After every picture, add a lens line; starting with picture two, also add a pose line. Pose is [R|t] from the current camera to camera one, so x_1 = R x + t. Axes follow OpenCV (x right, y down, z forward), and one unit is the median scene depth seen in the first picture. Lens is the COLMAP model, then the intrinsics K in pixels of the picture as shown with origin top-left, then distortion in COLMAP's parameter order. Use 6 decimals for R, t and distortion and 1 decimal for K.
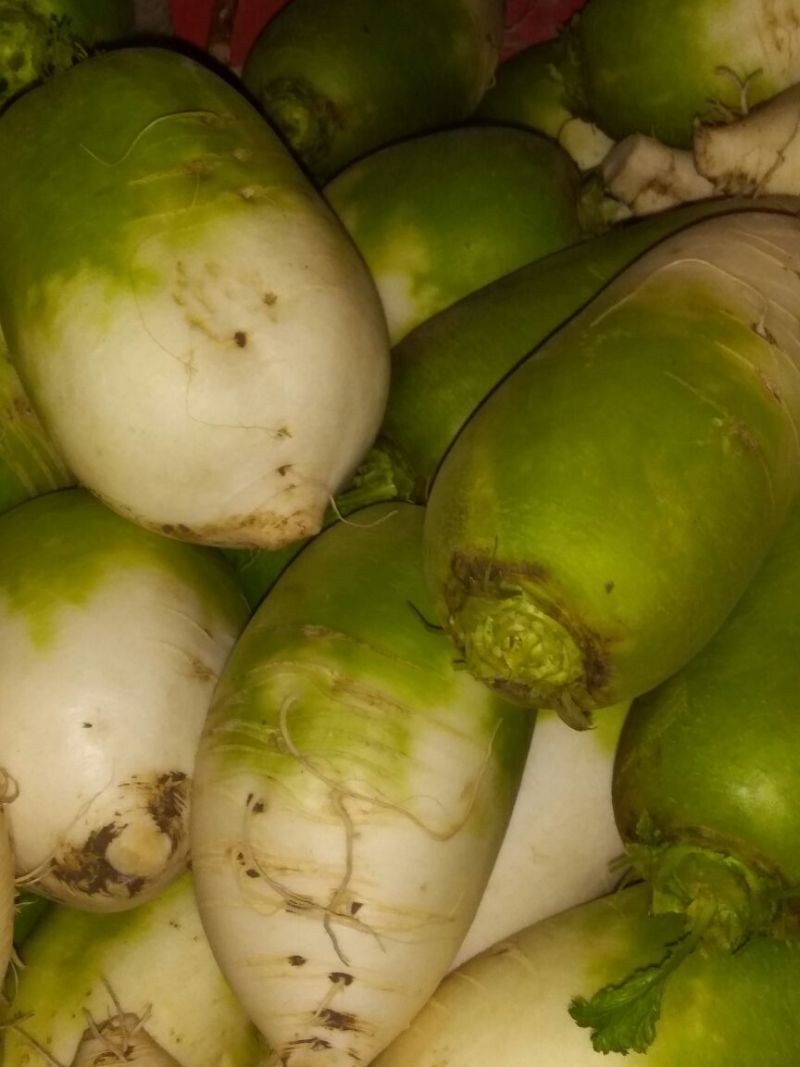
lens RADIAL K [[1989.7, 0, 400.0], [0, 1989.7, 533.5], [0, 0, 1]] dist [0.044322, -0.034832]
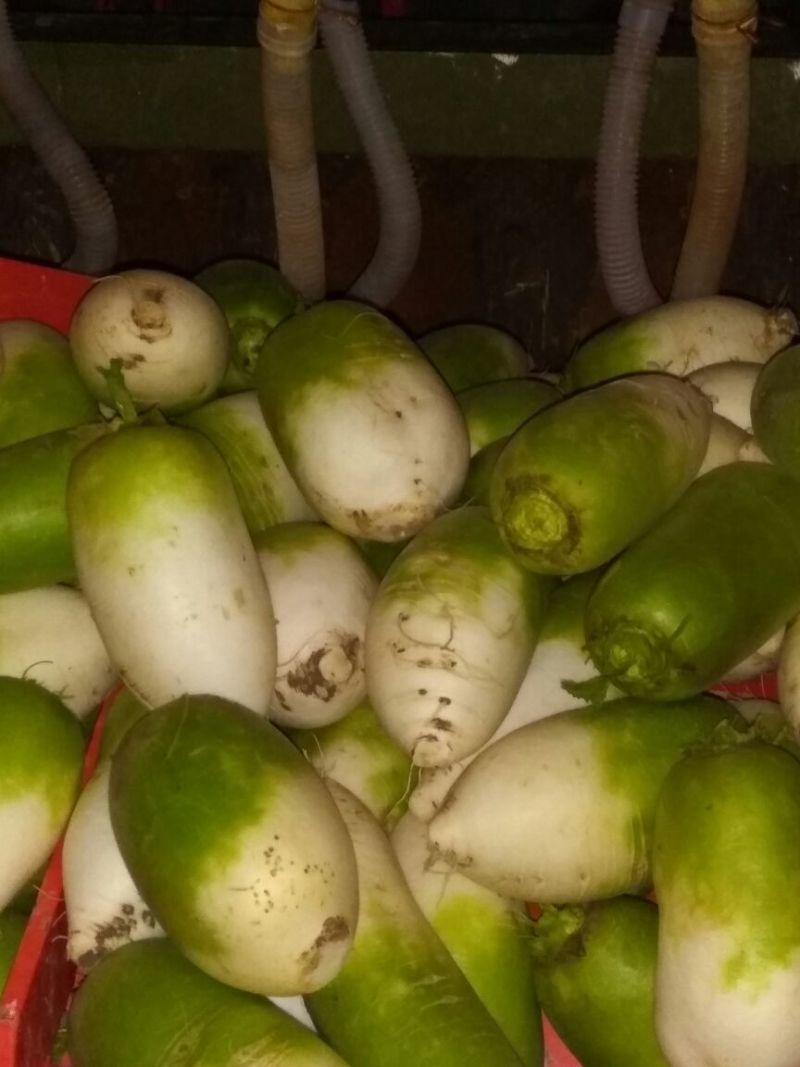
lens RADIAL K [[1989.7, 0, 400.0], [0, 1989.7, 533.5], [0, 0, 1]] dist [0.044322, -0.034832]
pose [[0.999523, 0.030779, -0.002659, -0.072693], [-0.029830, 0.939138, -0.342244, 0.731675], [-0.008036, 0.342160, 0.939607, -0.882468]]
